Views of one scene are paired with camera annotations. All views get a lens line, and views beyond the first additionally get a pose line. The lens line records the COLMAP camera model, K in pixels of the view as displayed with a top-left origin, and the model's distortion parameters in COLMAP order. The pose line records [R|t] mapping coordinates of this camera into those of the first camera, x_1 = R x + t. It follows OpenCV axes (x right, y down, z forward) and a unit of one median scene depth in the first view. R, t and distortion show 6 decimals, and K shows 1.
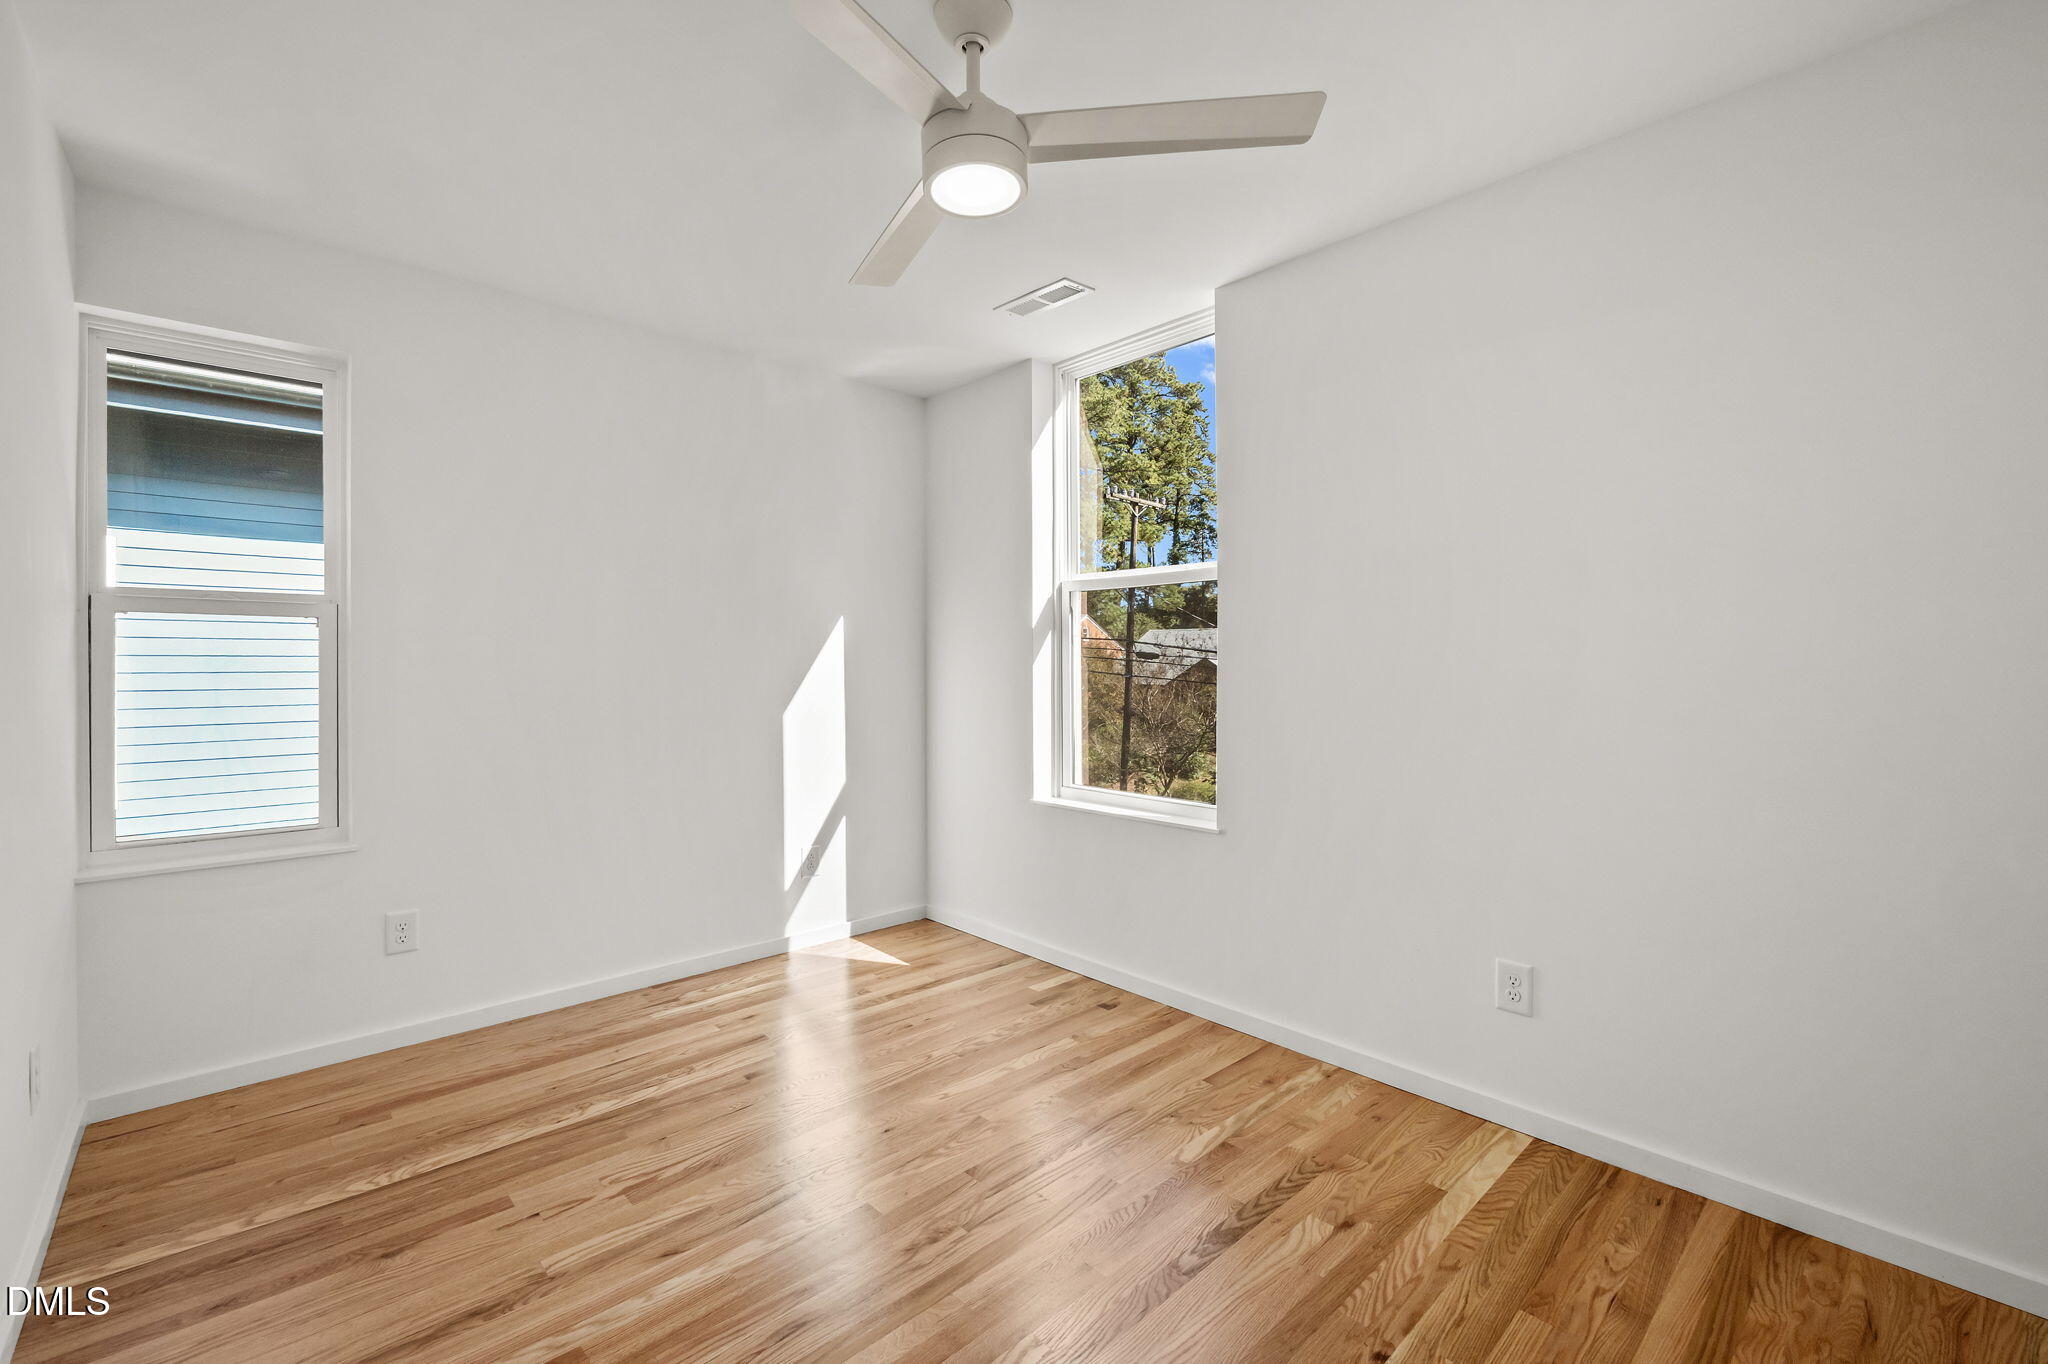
lens RADIAL K [[869.1, 0, 1019.9], [0, 869.1, 673.2], [0, 0, 1]] dist [-0.000734, 0.000284]
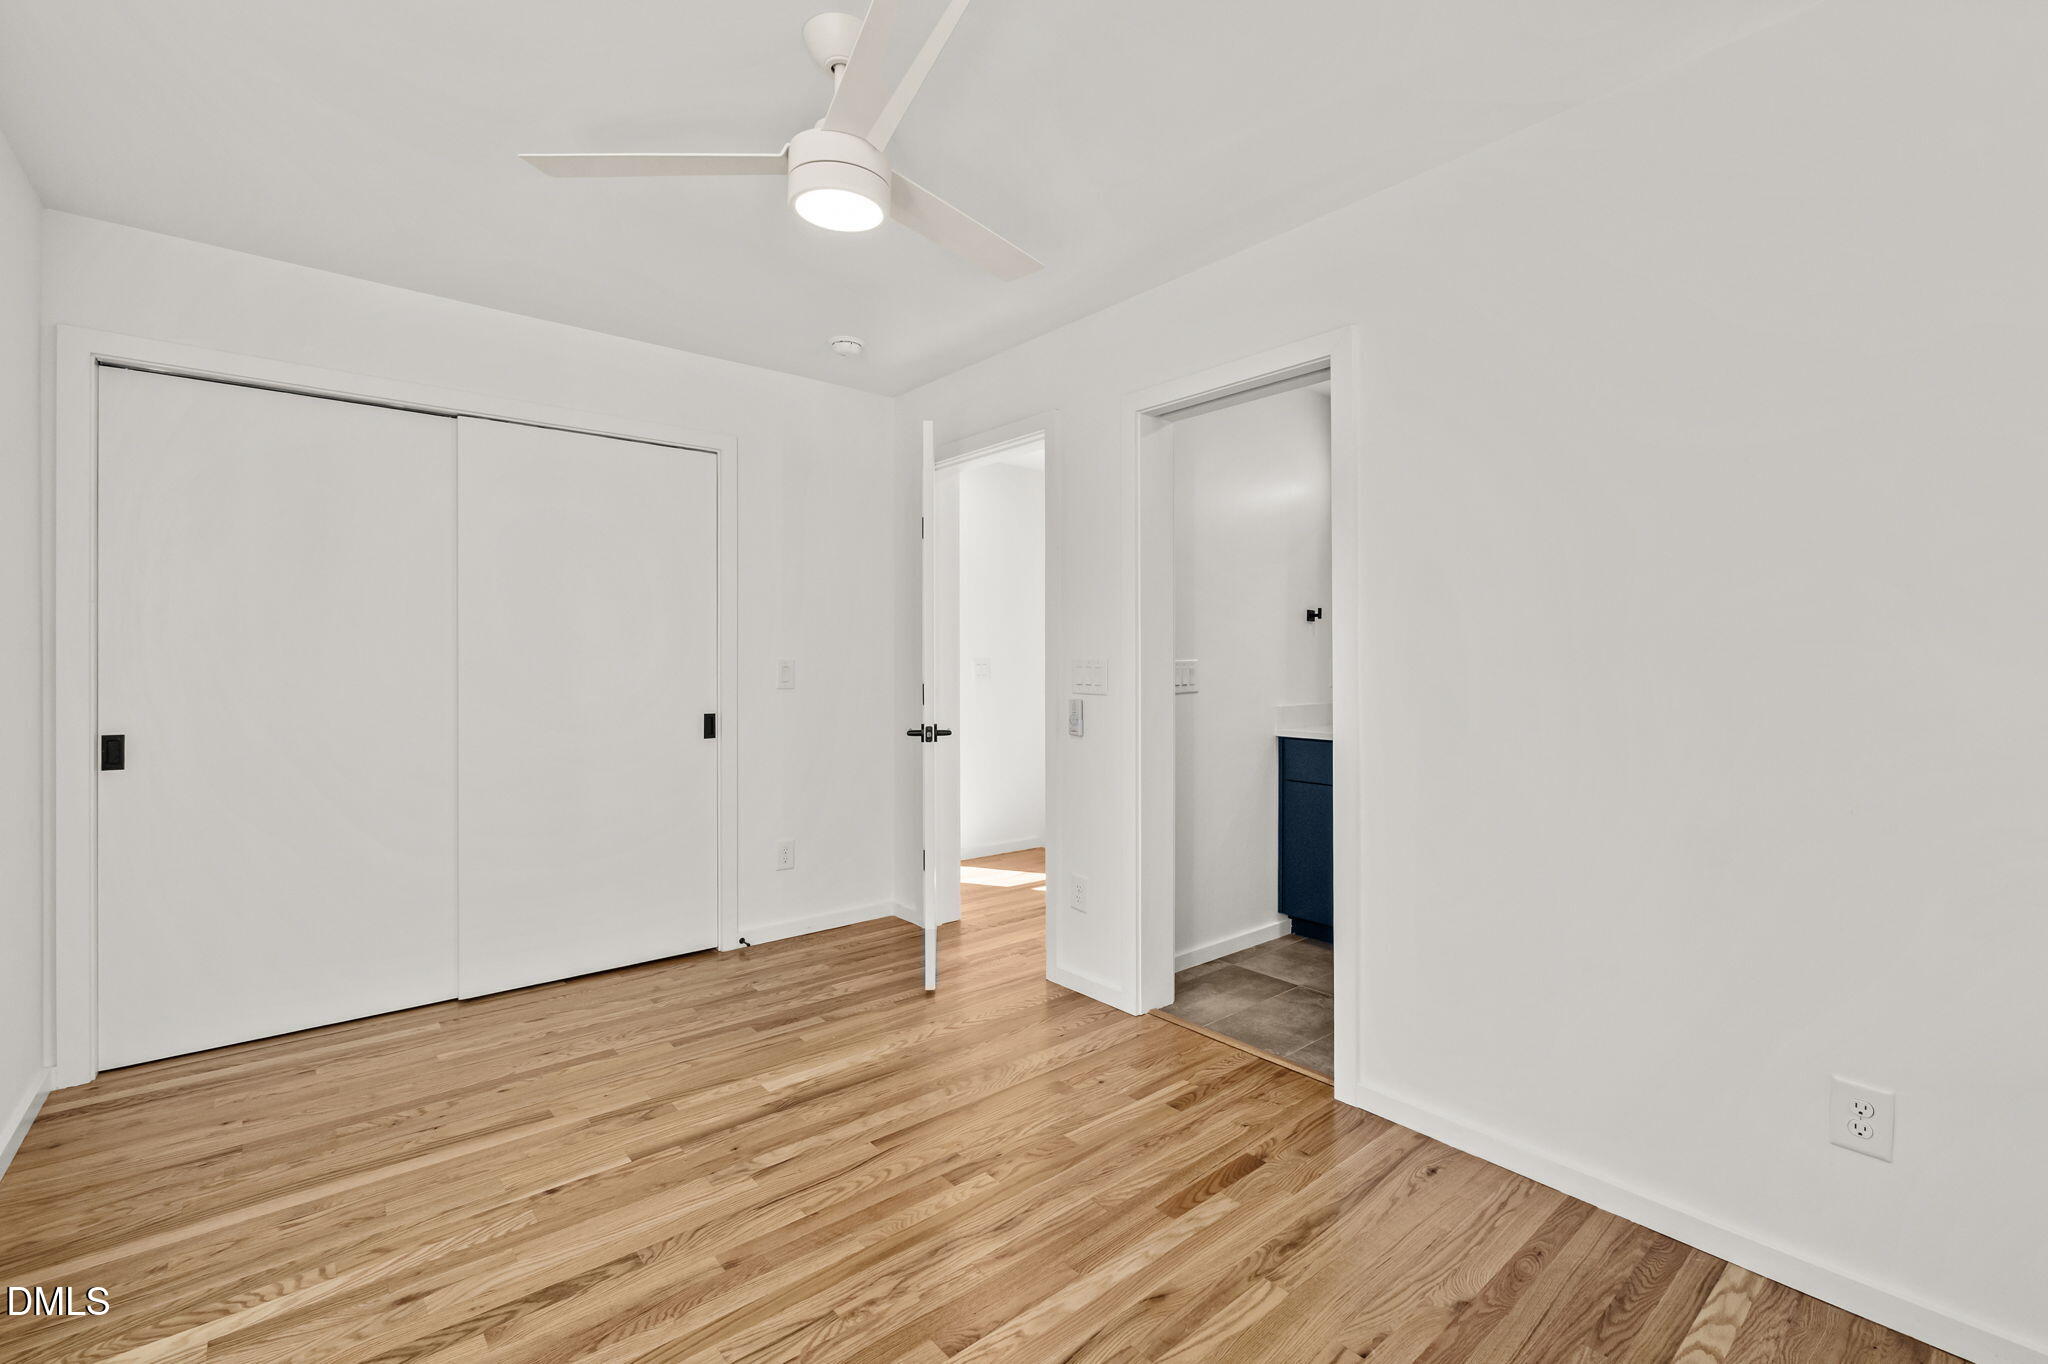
lens RADIAL K [[869.1, 0, 1019.9], [0, 869.1, 673.2], [0, 0, 1]] dist [-0.000734, 0.000284]
pose [[-0.998260, 0.003202, 0.058887, -0.320110], [0.003759, 0.999949, 0.009349, -0.007102], [-0.058854, 0.009554, -0.998221, 1.970388]]
